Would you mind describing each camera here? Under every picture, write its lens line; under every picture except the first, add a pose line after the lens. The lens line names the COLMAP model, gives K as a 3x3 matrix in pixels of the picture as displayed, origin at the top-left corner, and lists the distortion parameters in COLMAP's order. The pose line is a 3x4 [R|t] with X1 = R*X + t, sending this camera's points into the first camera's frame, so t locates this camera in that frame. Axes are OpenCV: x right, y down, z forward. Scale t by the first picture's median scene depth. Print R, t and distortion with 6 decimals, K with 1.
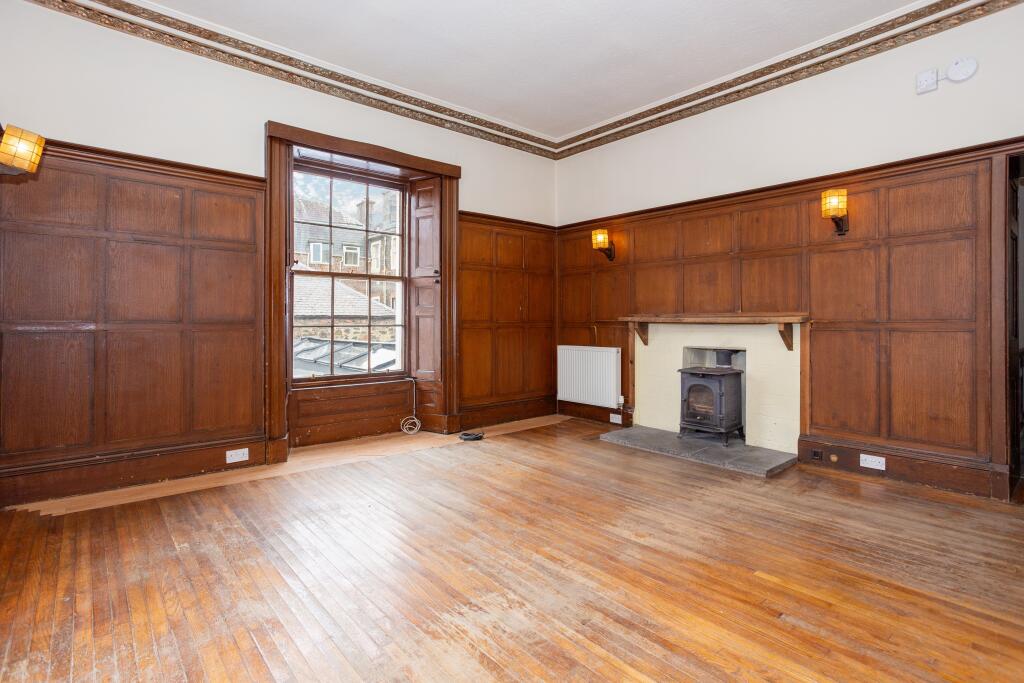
lens RADIAL K [[499.7, 0, 513.0], [0, 499.7, 332.6], [0, 0, 1]] dist [-0.039939, 0.015066]
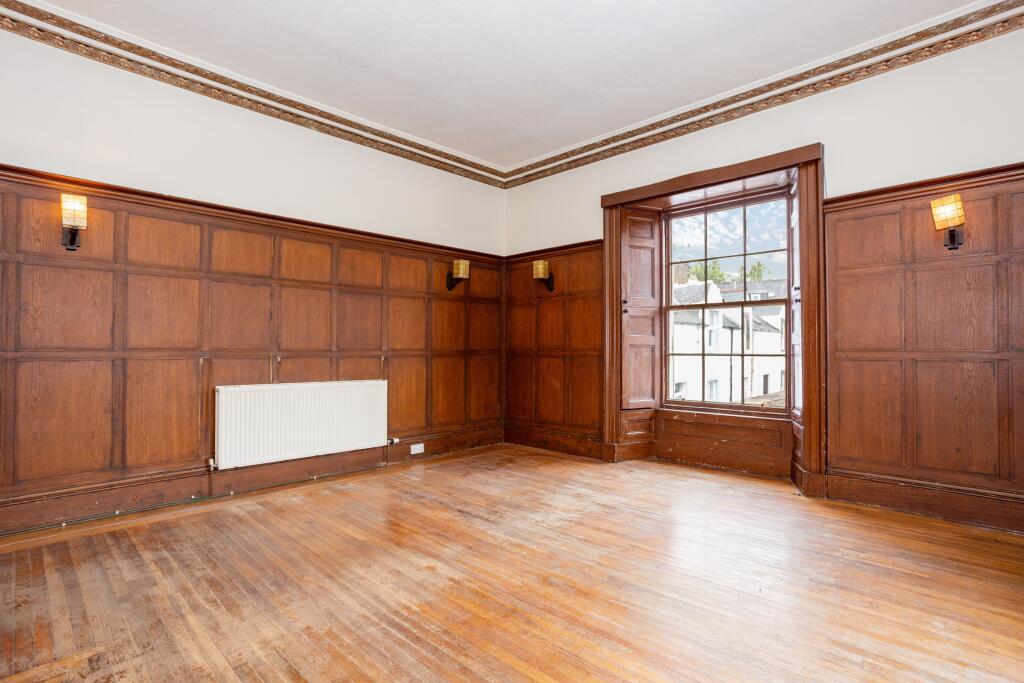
lens RADIAL K [[499.7, 0, 512.2], [0, 499.7, 340.6], [0, 0, 1]] dist [-0.039939, 0.015066]
pose [[-0.996616, 0.000385, -0.082198, 0.180152], [0.000178, 0.999997, 0.002534, -0.041546], [0.082199, 0.002511, -0.996613, 2.024611]]
